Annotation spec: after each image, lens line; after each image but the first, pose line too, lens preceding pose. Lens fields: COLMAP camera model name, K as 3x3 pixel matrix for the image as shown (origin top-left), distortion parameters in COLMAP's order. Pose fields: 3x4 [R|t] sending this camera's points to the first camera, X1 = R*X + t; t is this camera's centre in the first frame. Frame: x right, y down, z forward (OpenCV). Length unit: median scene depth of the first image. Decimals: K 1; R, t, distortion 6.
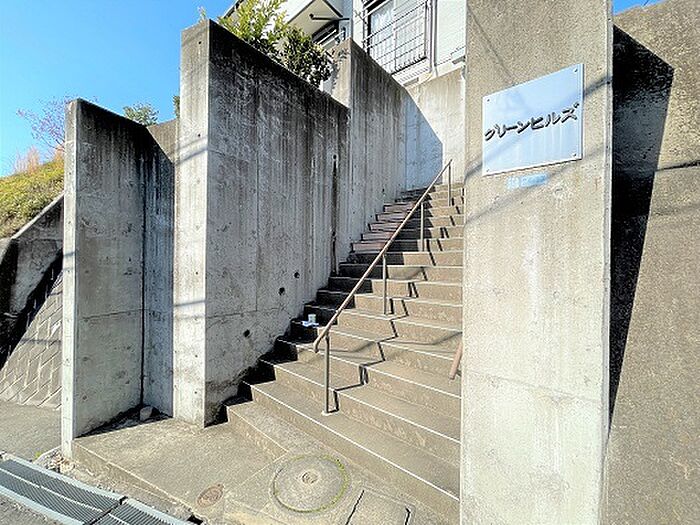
lens RADIAL K [[281.0, 0, 350.5], [0, 281.0, 261.1], [0, 0, 1]] dist [-0.002993, -0.001013]
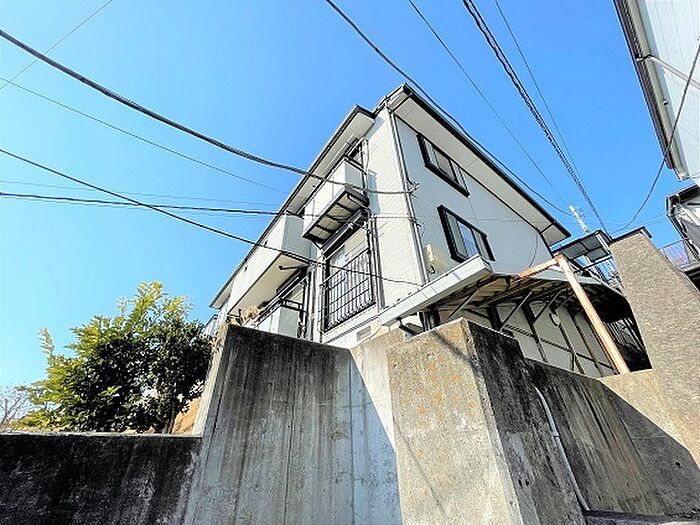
lens RADIAL K [[281.0, 0, 350.4], [0, 281.0, 262.5], [0, 0, 1]] dist [-0.002993, -0.001013]
pose [[0.967613, -0.168963, -0.187554, 0.383822], [0.034422, 0.824343, -0.565043, -0.394414], [0.250080, 0.540287, 0.803461, 0.306067]]
